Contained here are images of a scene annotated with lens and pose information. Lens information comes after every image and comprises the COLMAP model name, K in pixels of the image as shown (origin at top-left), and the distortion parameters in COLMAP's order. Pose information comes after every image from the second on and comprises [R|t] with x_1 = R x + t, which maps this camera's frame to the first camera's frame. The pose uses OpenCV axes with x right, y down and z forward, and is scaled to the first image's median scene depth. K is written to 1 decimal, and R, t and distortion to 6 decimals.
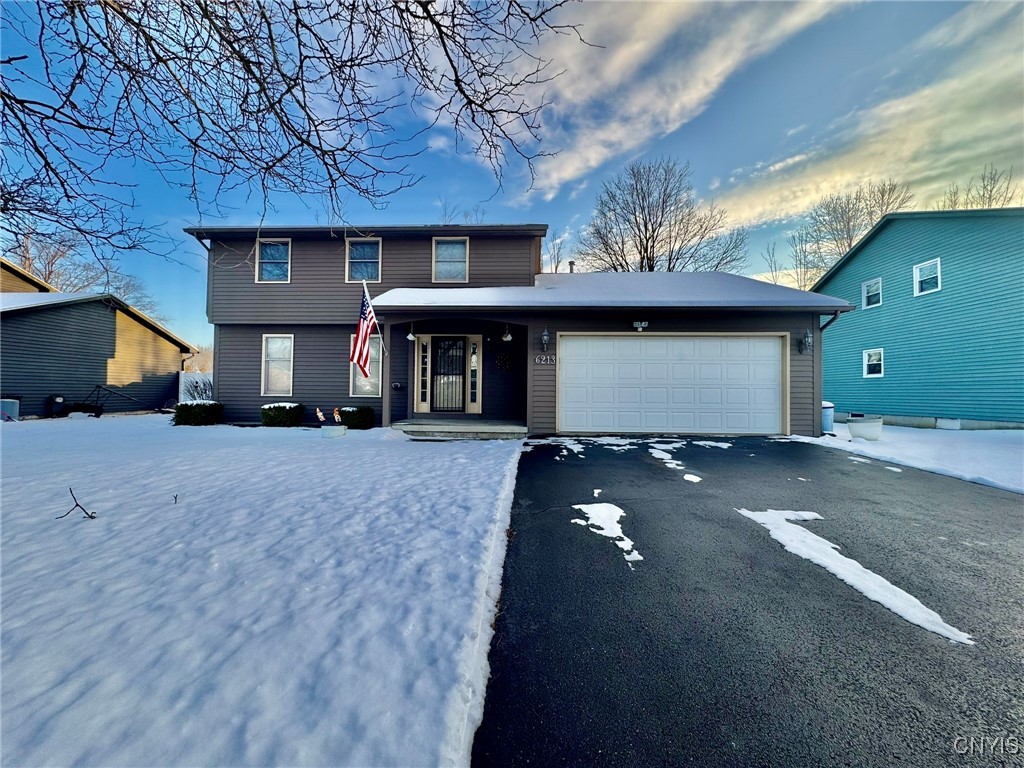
lens RADIAL K [[408.8, 0, 480.7], [0, 408.8, 396.1], [0, 0, 1]] dist [-0.003377, 0.000102]
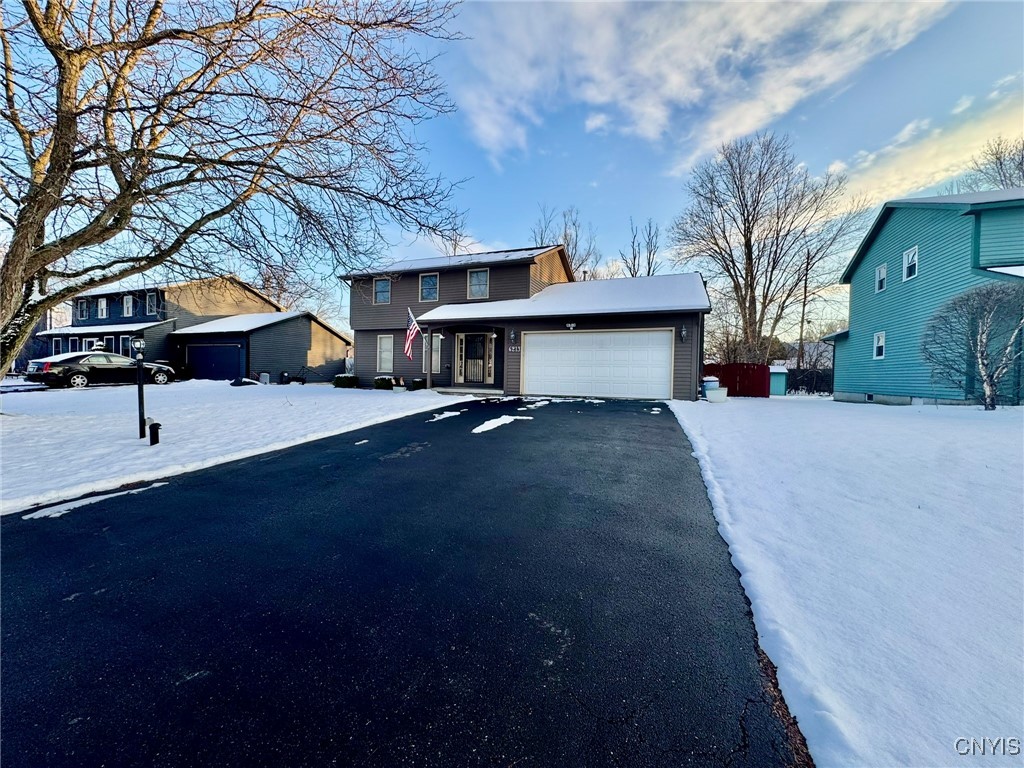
lens RADIAL K [[408.8, 0, 509.5], [0, 408.8, 385.3], [0, 0, 1]] dist [-0.003377, 0.000102]
pose [[0.949277, 0.012870, -0.314177, 0.390941], [-0.007246, 0.999792, 0.019062, 0.014141], [0.314357, -0.015818, 0.949173, -0.325898]]
